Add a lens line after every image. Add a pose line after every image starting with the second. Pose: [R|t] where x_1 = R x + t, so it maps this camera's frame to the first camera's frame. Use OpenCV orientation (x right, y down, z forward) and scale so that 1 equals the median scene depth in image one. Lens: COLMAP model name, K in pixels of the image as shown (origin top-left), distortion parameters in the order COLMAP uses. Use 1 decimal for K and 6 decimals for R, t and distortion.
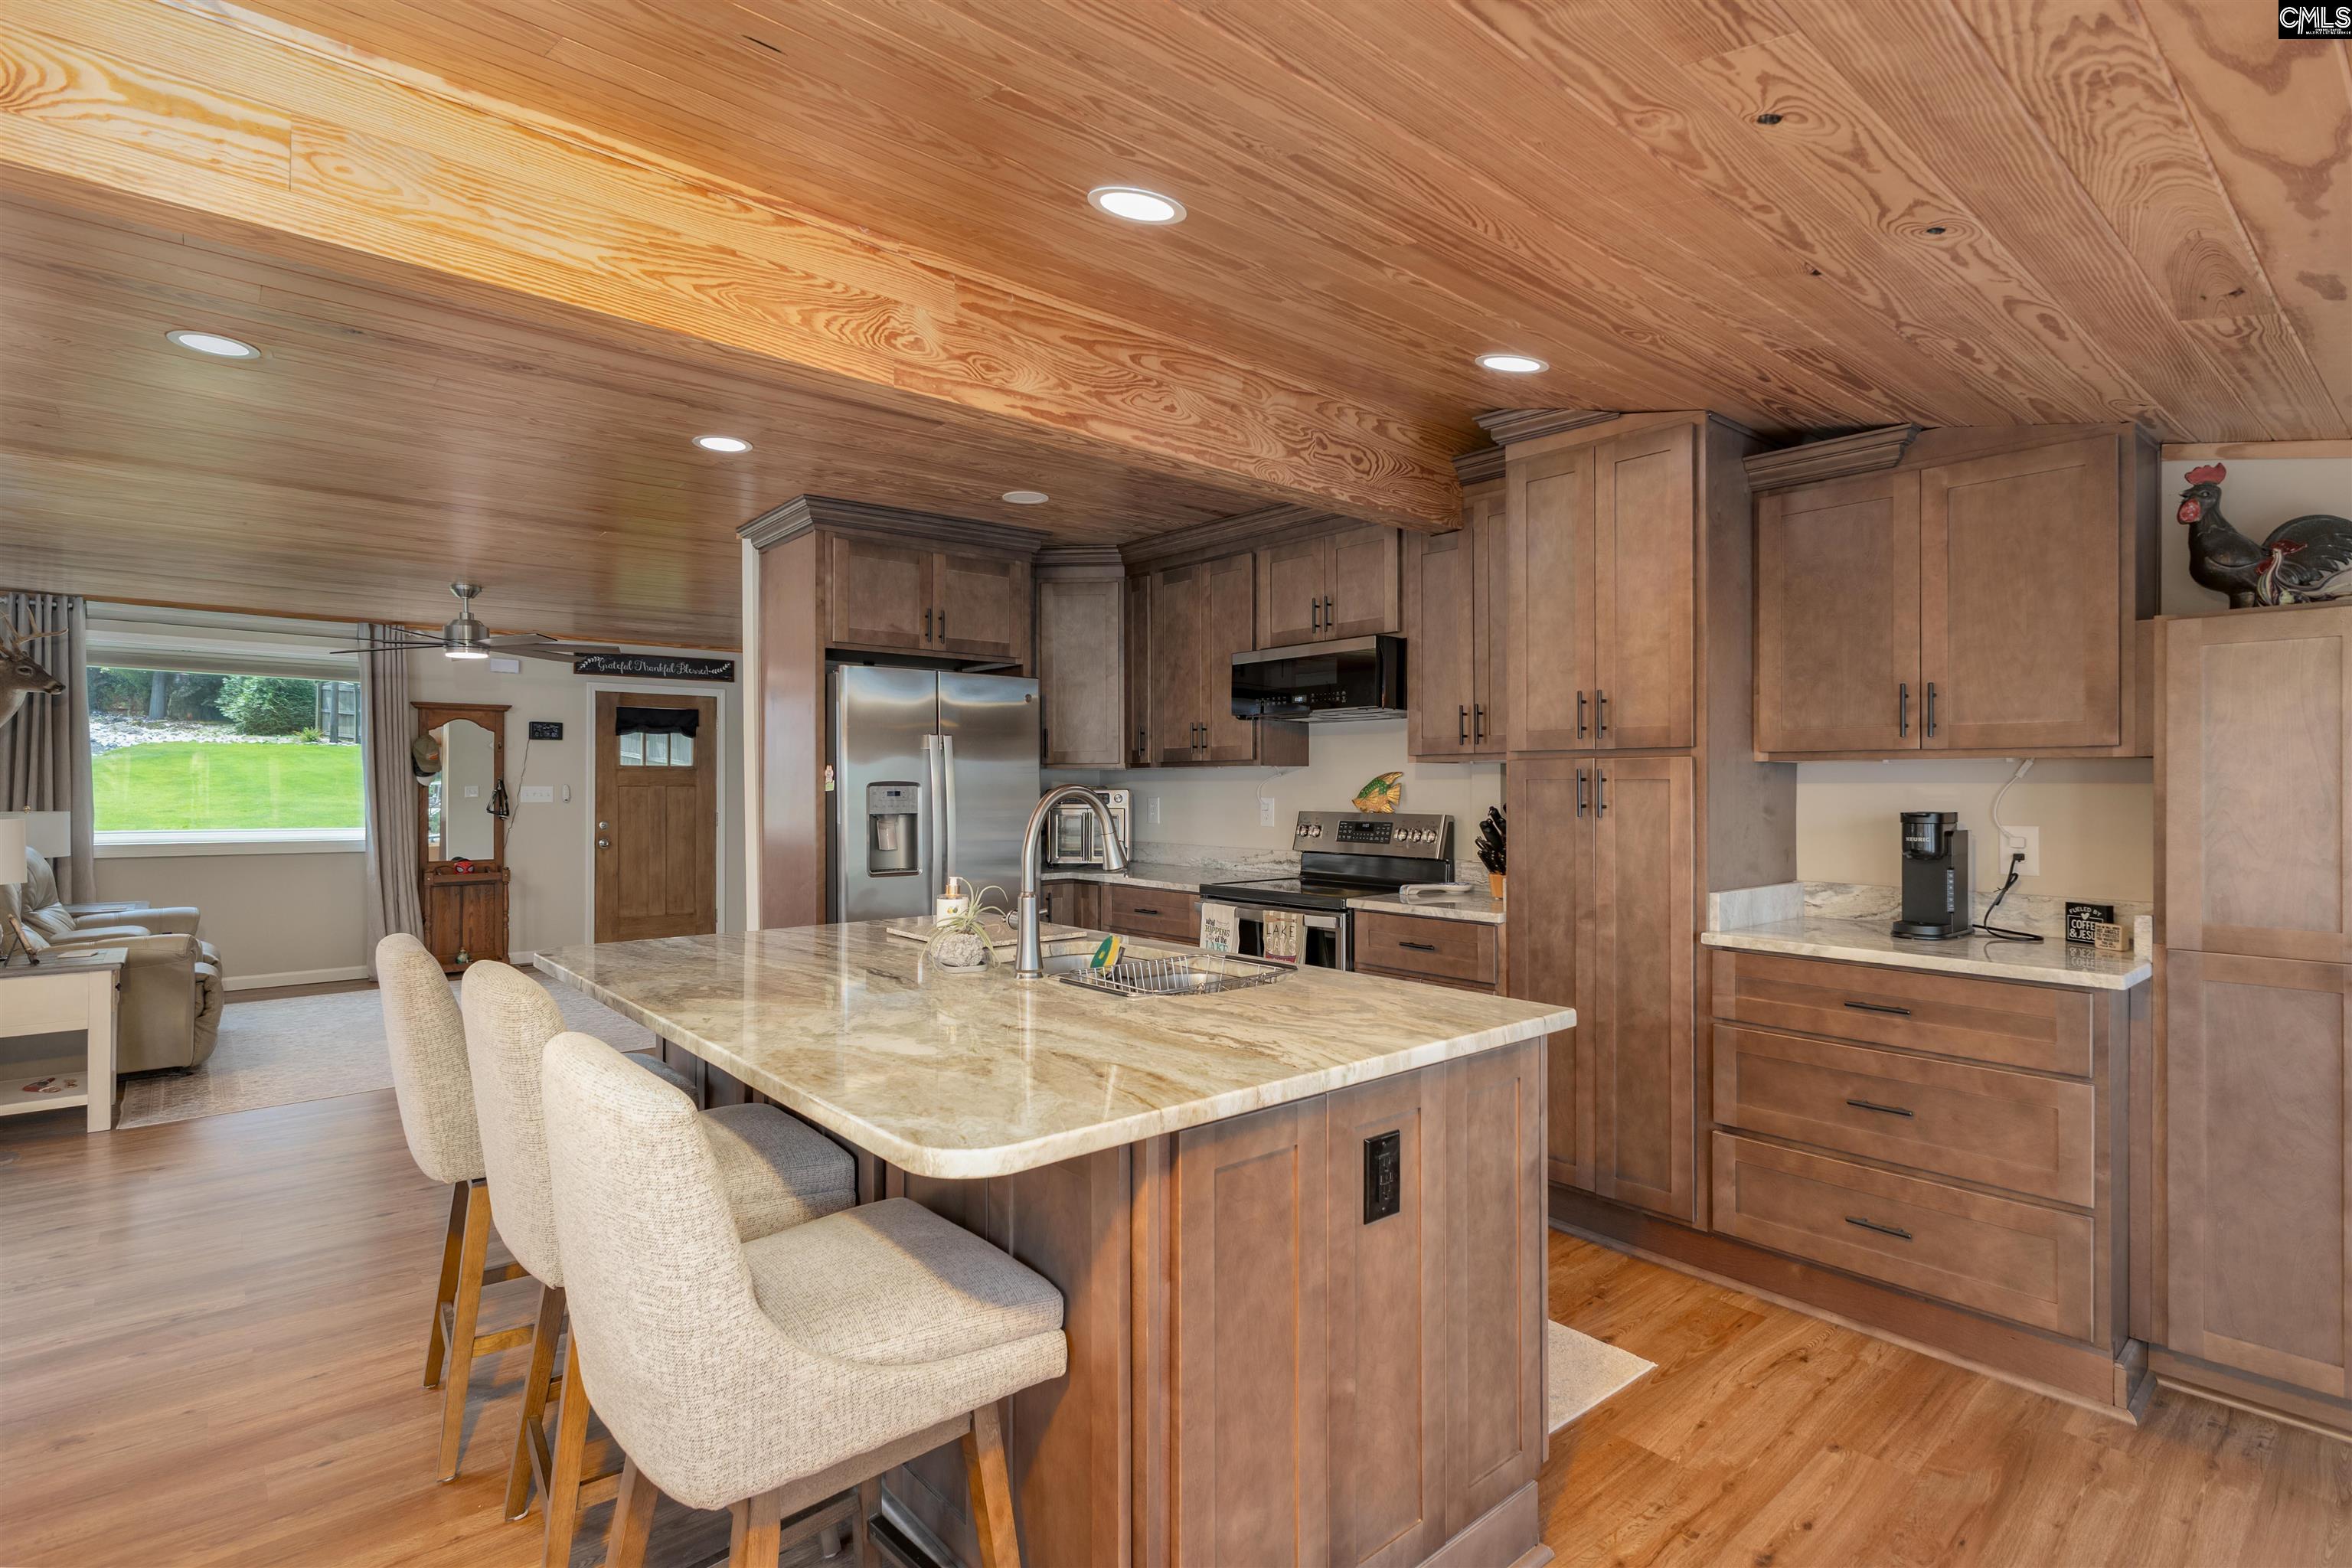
lens RADIAL K [[1135.4, 0, 1181.3], [0, 1135.4, 782.1], [0, 0, 1]] dist [0.000459, 0.000992]
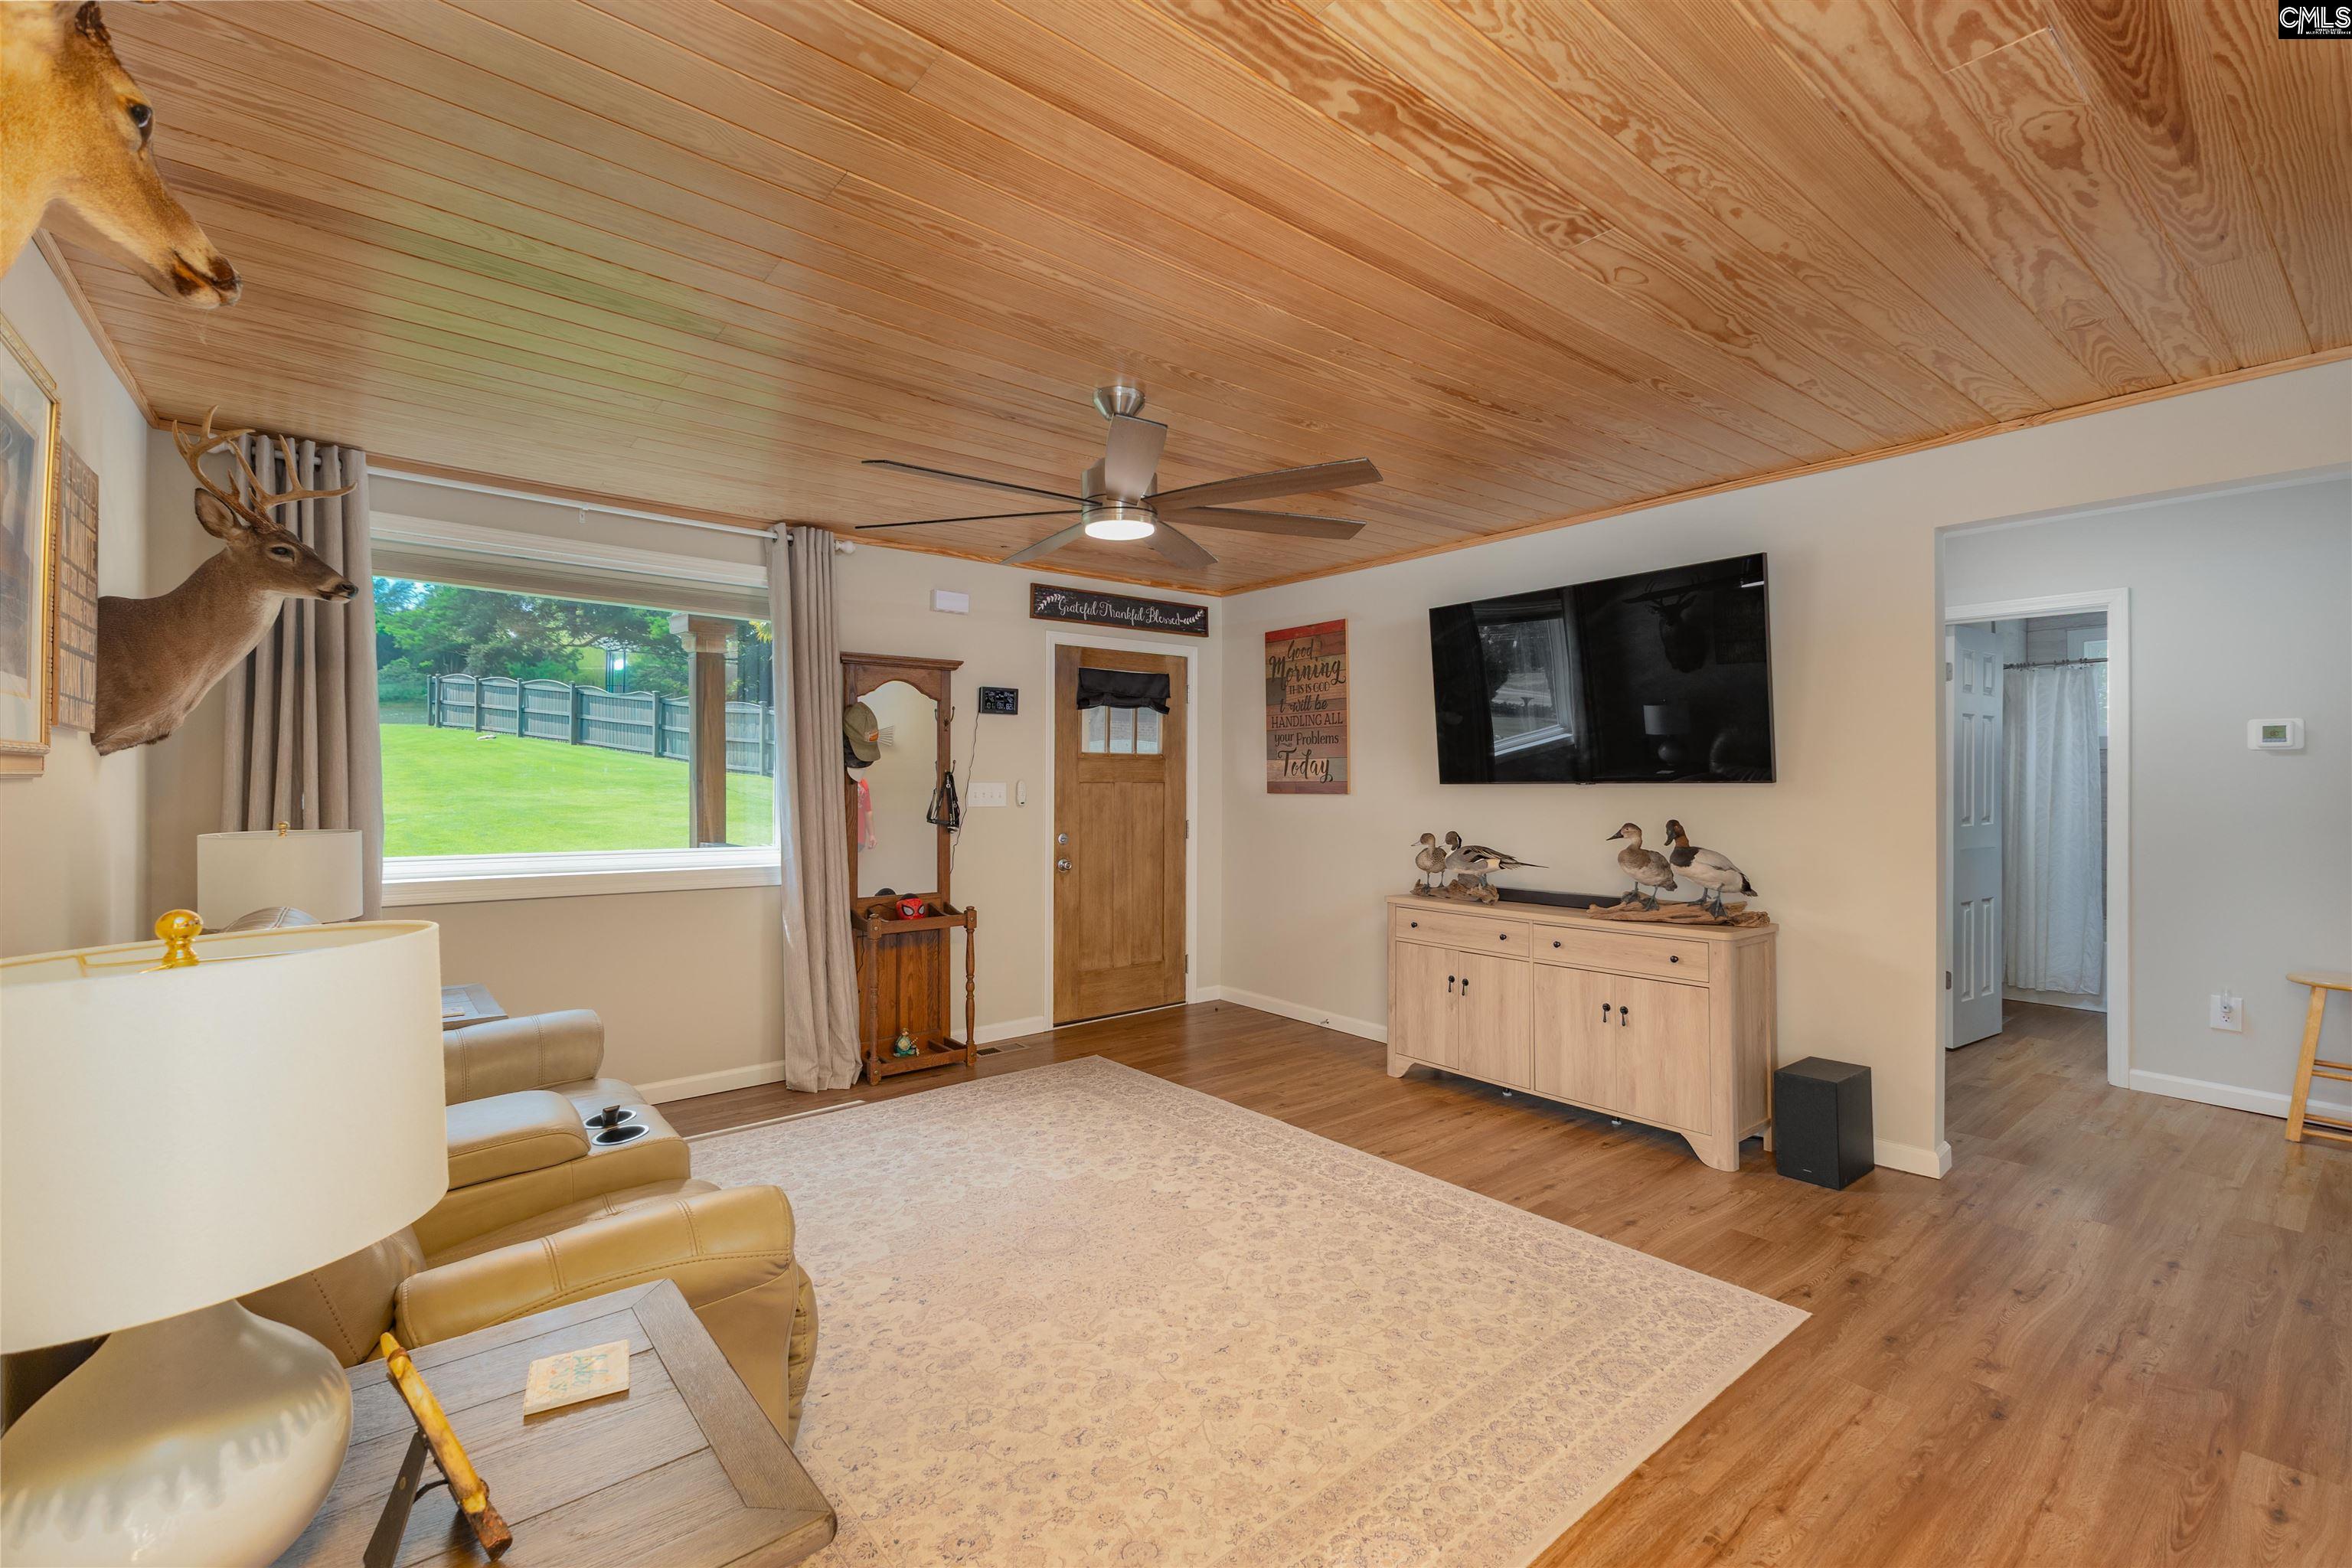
lens RADIAL K [[1015.1, 0, 1183.5], [0, 1015.1, 781.0], [0, 0, 1]] dist [0.011532, 0.000206]
pose [[0.999495, 0.001378, -0.031761, -0.786519], [-0.001278, 0.999994, 0.003150, 0.001223], [0.031765, -0.003107, 0.999491, 0.727867]]
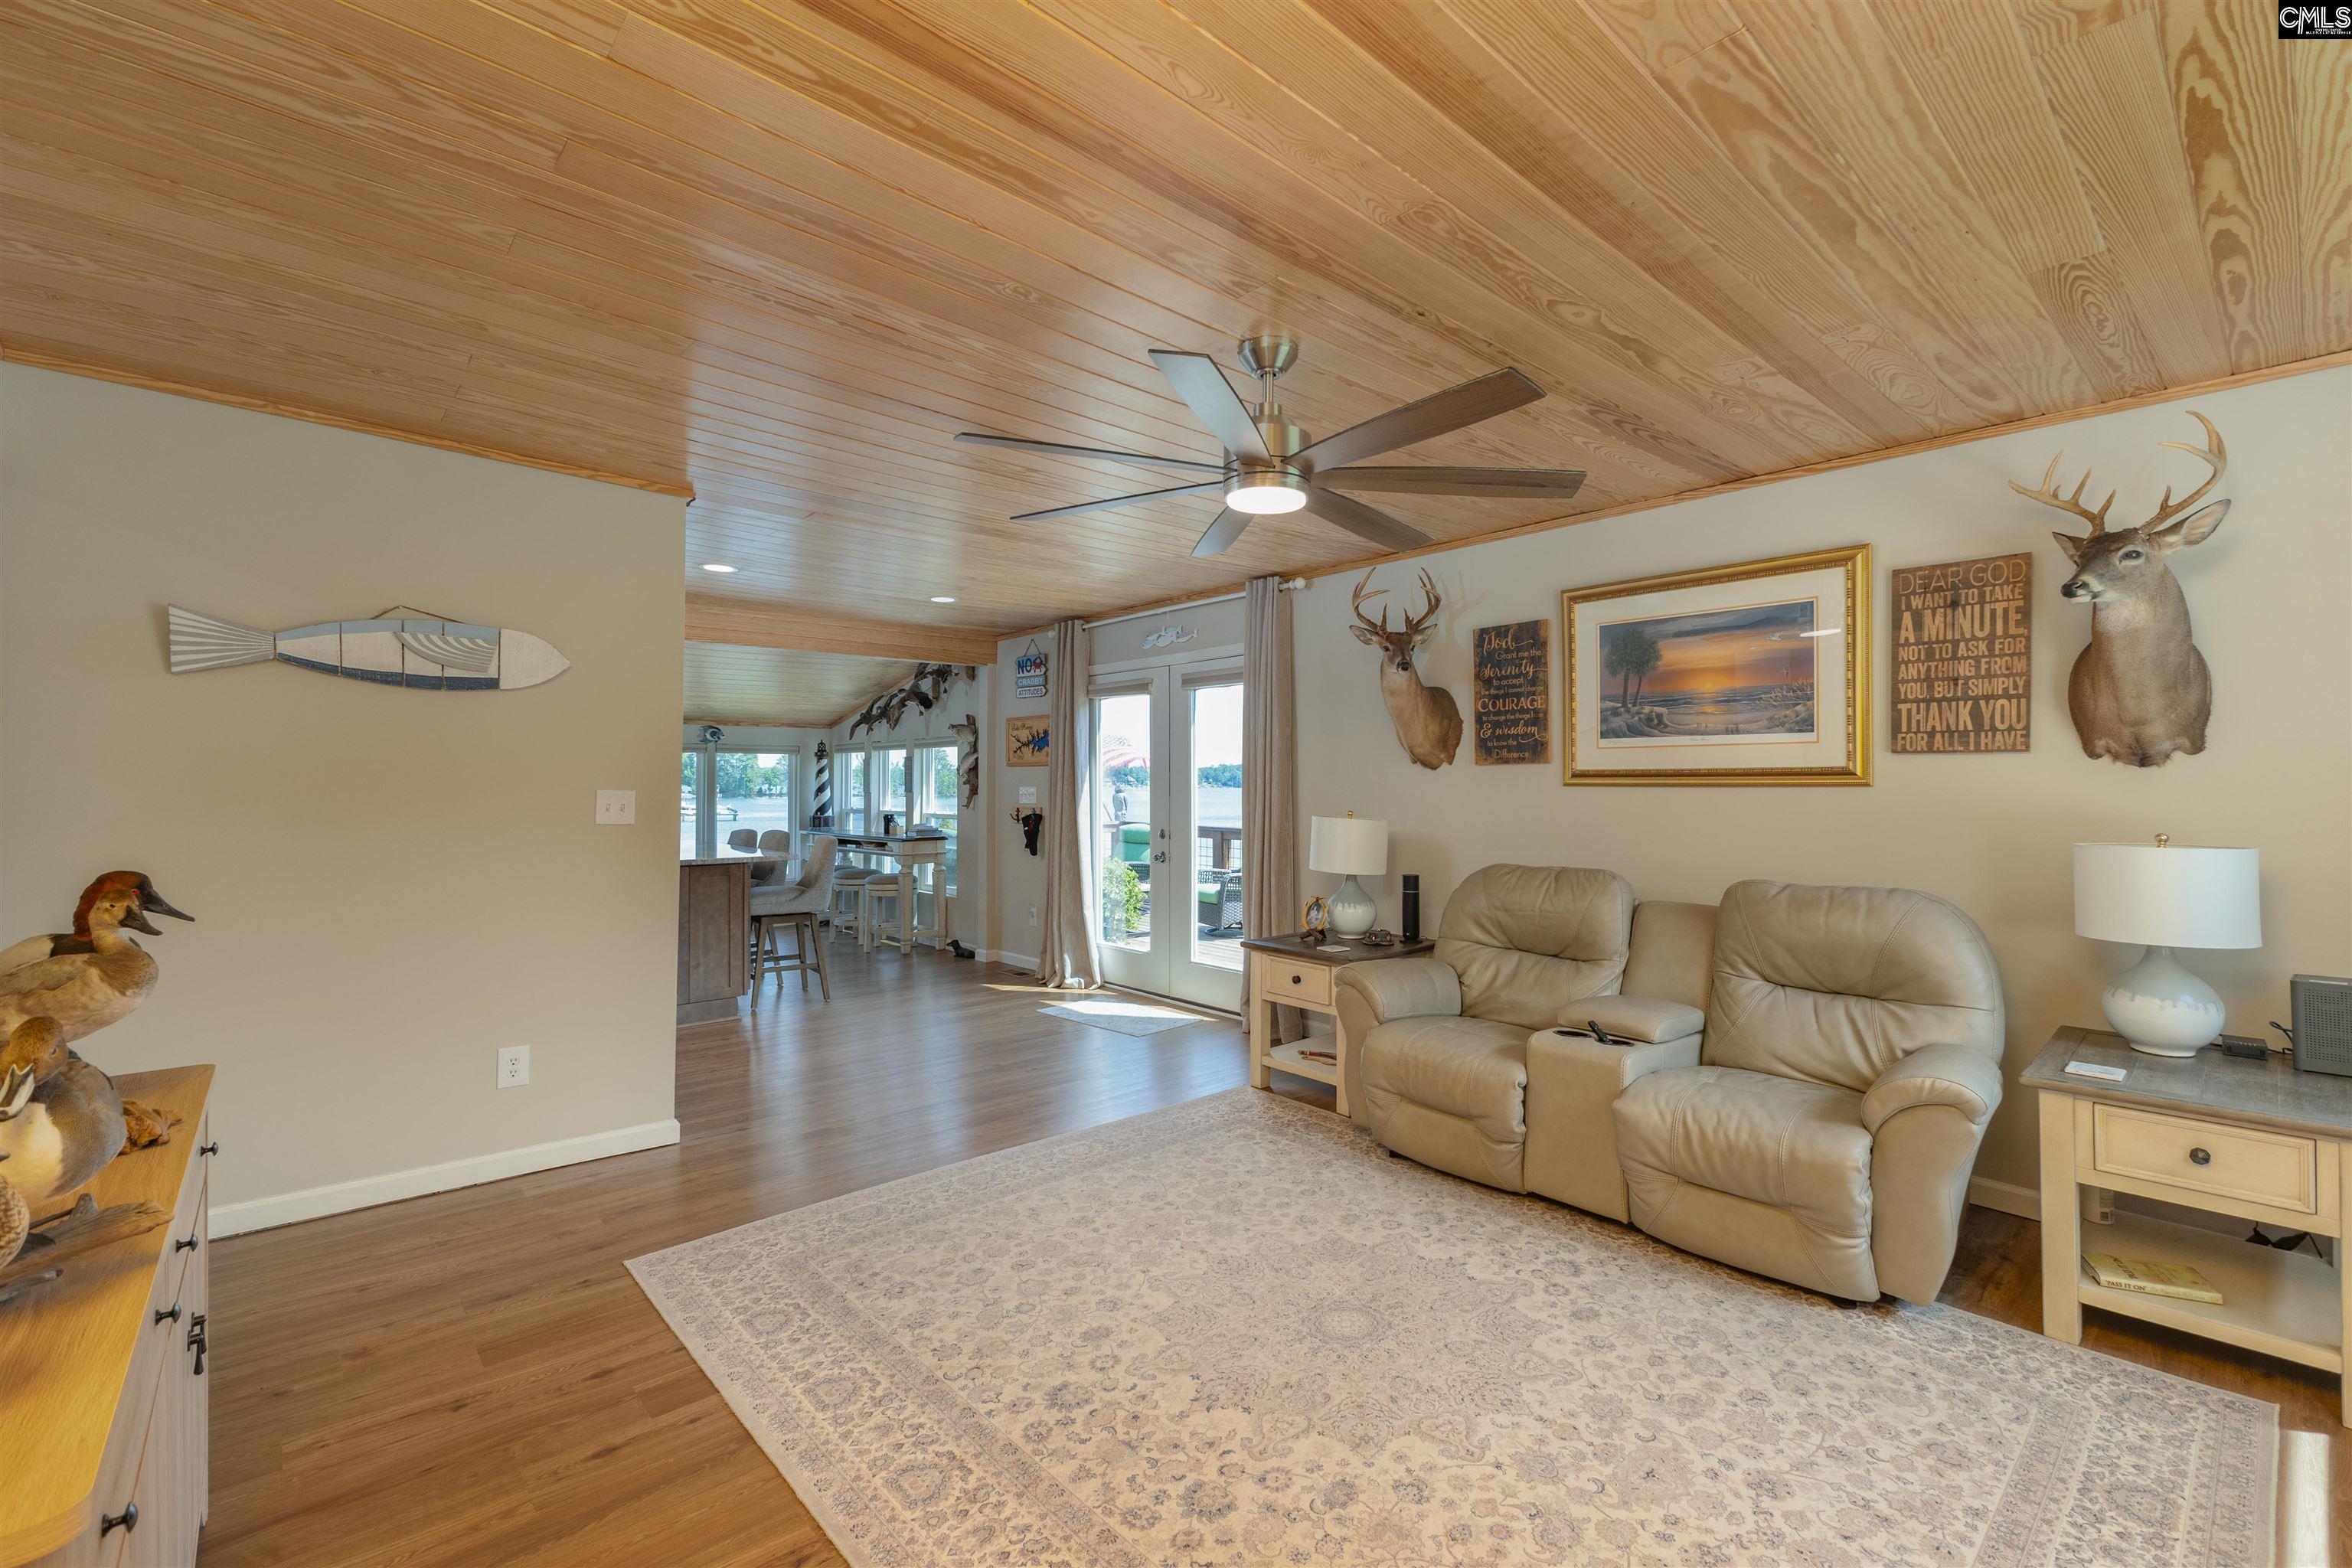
lens RADIAL K [[1004.6, 0, 1176.0], [0, 1004.6, 784.0], [0, 0, 1]] dist [0.009525, 0.000058]
pose [[-0.999949, -0.000944, -0.010014, -0.791856], [-0.000900, 0.999990, -0.004352, 0.004033], [0.010018, -0.004343, -0.999940, 1.891269]]
